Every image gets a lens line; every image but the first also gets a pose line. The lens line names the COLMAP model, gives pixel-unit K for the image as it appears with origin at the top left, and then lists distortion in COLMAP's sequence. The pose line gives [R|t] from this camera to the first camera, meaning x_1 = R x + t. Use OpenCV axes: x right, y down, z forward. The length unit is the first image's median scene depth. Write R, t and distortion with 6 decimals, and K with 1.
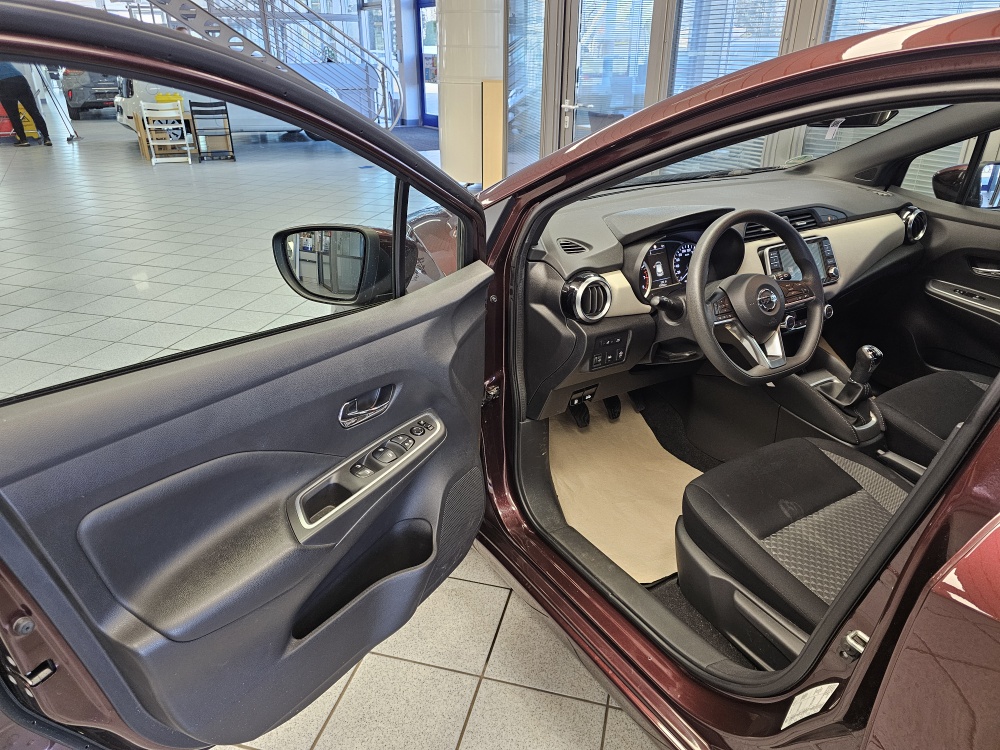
lens RADIAL K [[686.3, 0, 503.0], [0, 686.3, 352.2], [0, 0, 1]] dist [0.061256, -0.066508]
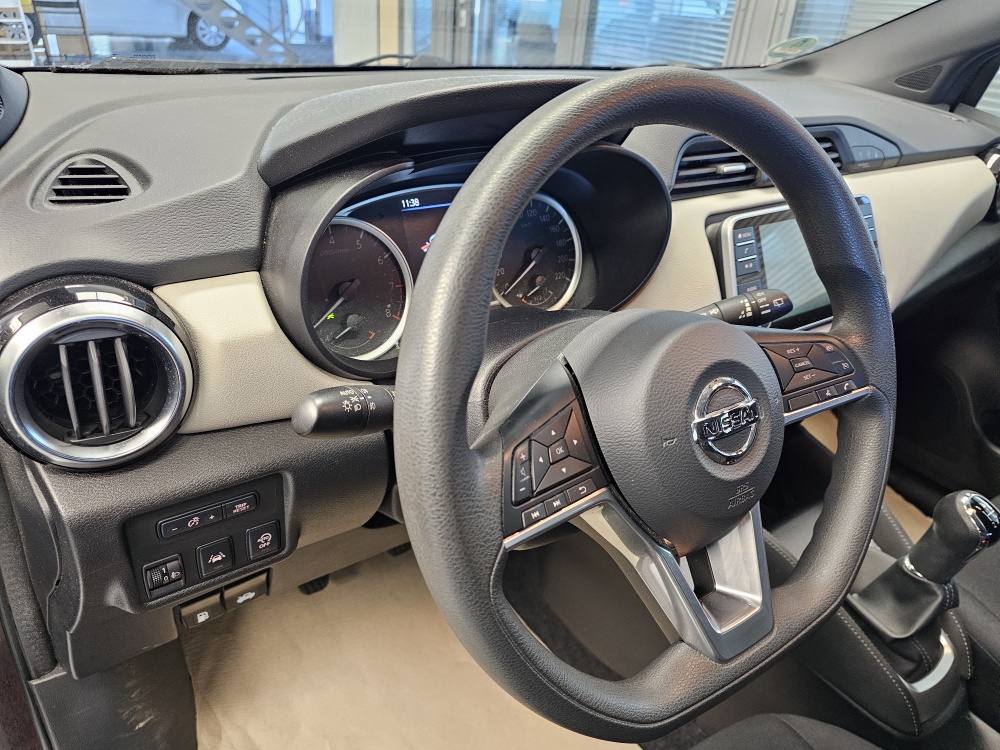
lens RADIAL K [[692.1, 0, 505.0], [0, 692.1, 373.5], [0, 0, 1]] dist [0.057039, -0.070357]
pose [[0.996147, 0.029147, 0.082713, 0.233564], [-0.037268, 0.994448, 0.098410, -0.100464], [-0.079385, -0.101114, 0.991703, 0.633056]]
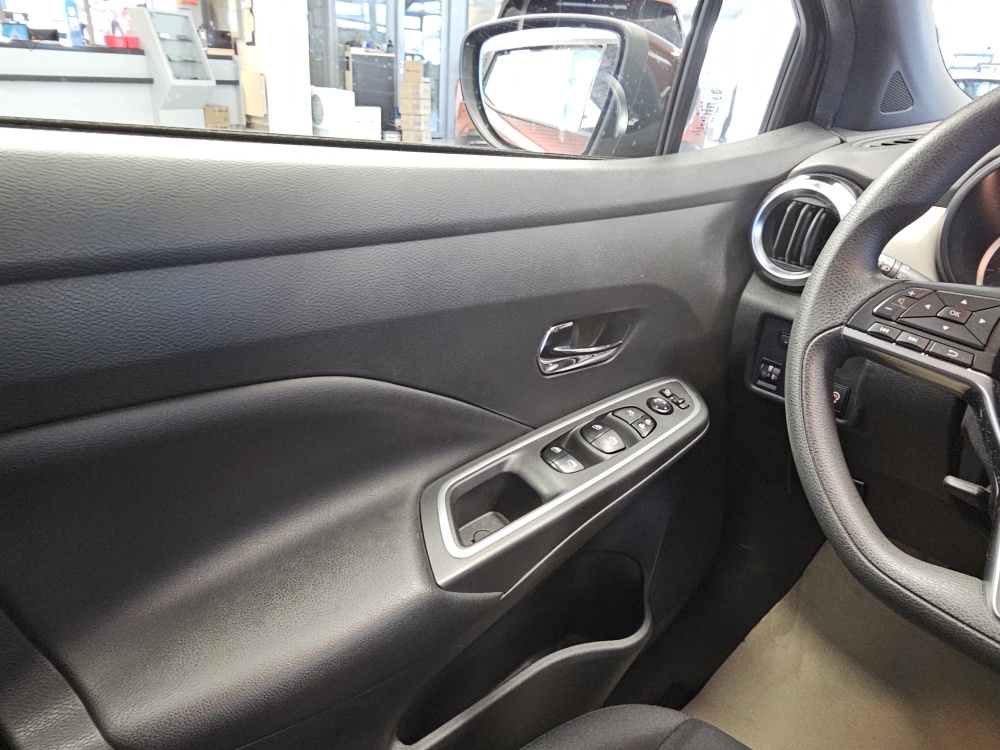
lens RADIAL K [[695.0, 0, 500.0], [0, 695.0, 375.0], [0, 0, 1]] dist [-0.000120, -0.000598]
pose [[0.194217, 0.403244, -0.894245, 0.466806], [-0.447454, 0.847660, 0.285057, -0.036125], [0.872963, 0.344771, 0.345064, 0.621602]]
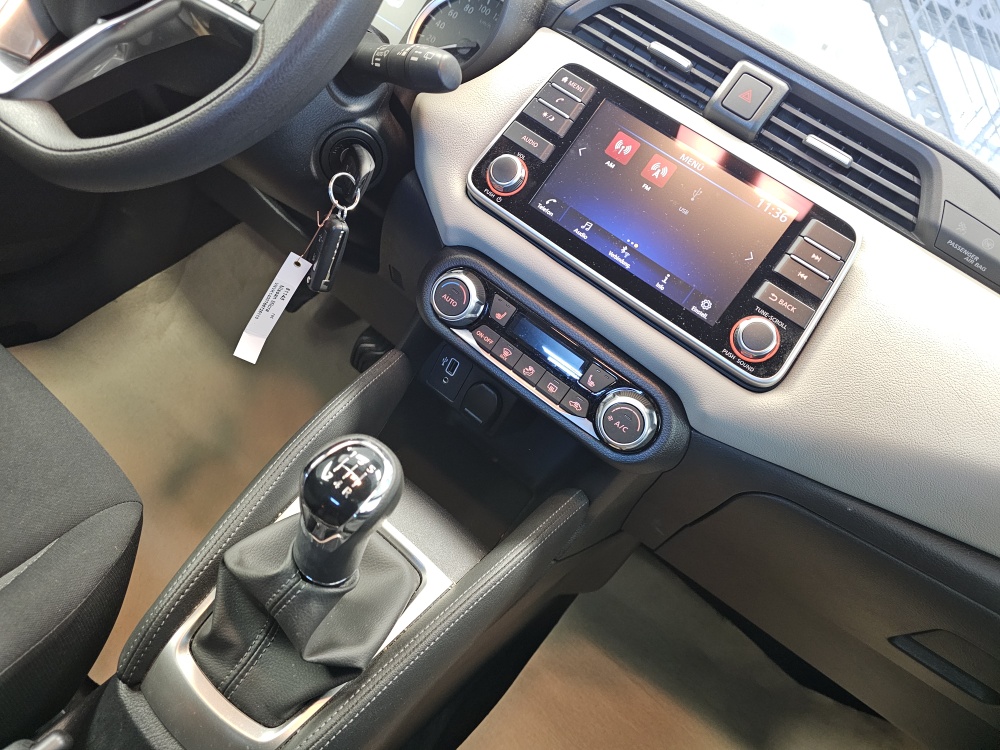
lens RADIAL K [[675.4, 0, 485.6], [0, 675.4, 356.1], [0, 0, 1]] dist [0.055966, -0.062617]
pose [[0.420115, 0.630288, -0.652871, 0.647268], [-0.717379, 0.671275, 0.186431, -0.093044], [0.555762, 0.390033, 0.734168, 0.825727]]
